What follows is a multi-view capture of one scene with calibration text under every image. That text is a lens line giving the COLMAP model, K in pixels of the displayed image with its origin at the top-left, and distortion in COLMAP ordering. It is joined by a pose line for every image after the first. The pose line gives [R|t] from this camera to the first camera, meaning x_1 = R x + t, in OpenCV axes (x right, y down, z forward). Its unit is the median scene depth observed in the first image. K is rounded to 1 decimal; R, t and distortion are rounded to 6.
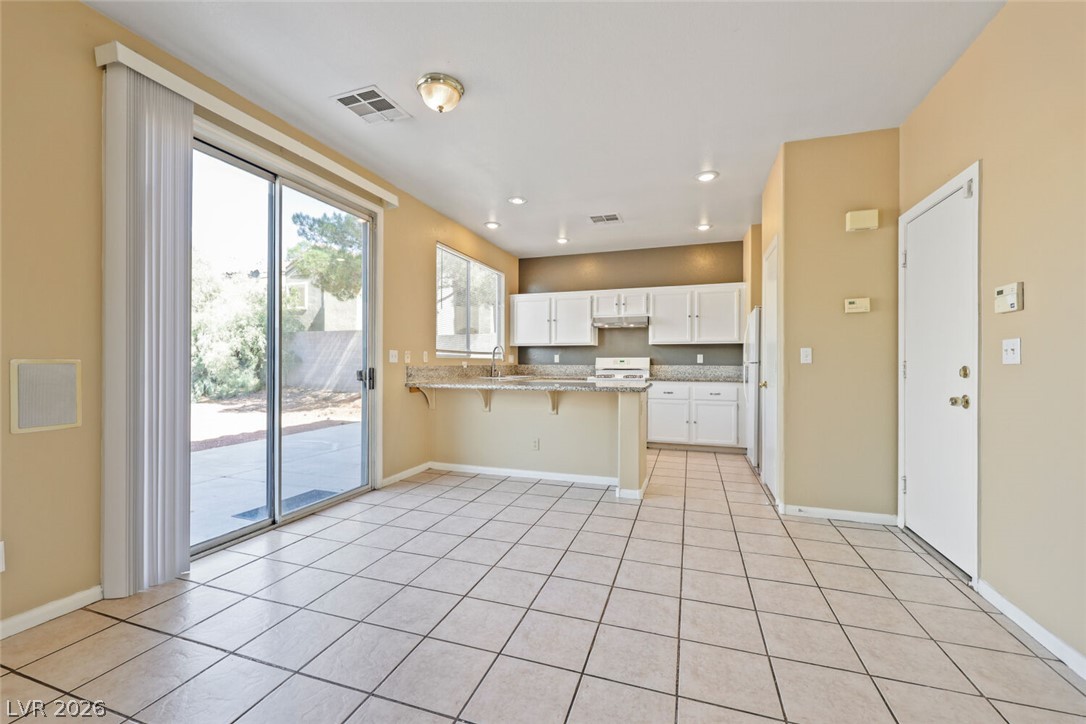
lens RADIAL K [[439.5, 0, 543.0], [0, 439.5, 362.0], [0, 0, 1]] dist [-0.000301, -0.000530]
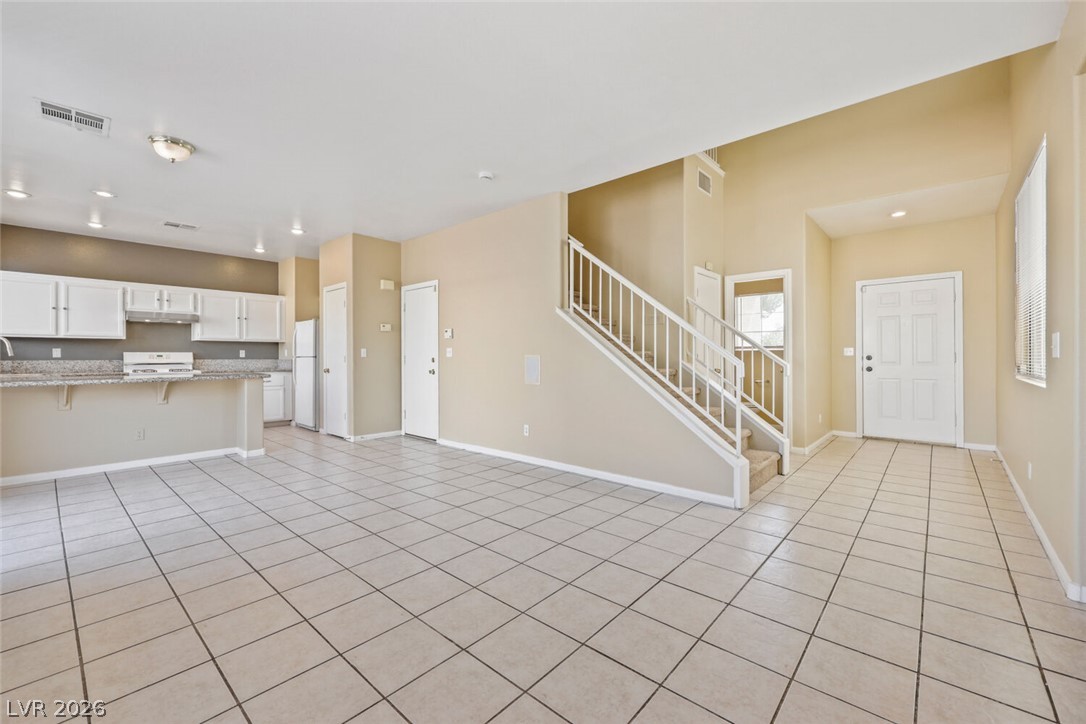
lens RADIAL K [[446.0, 0, 543.0], [0, 446.0, 362.0], [0, 0, 1]] dist [-0.000076, -0.000032]
pose [[0.390269, -0.013775, 0.920598, -0.457761], [0.001598, 0.999897, 0.014285, -0.000957], [-0.920699, -0.004104, 0.390251, -0.231320]]
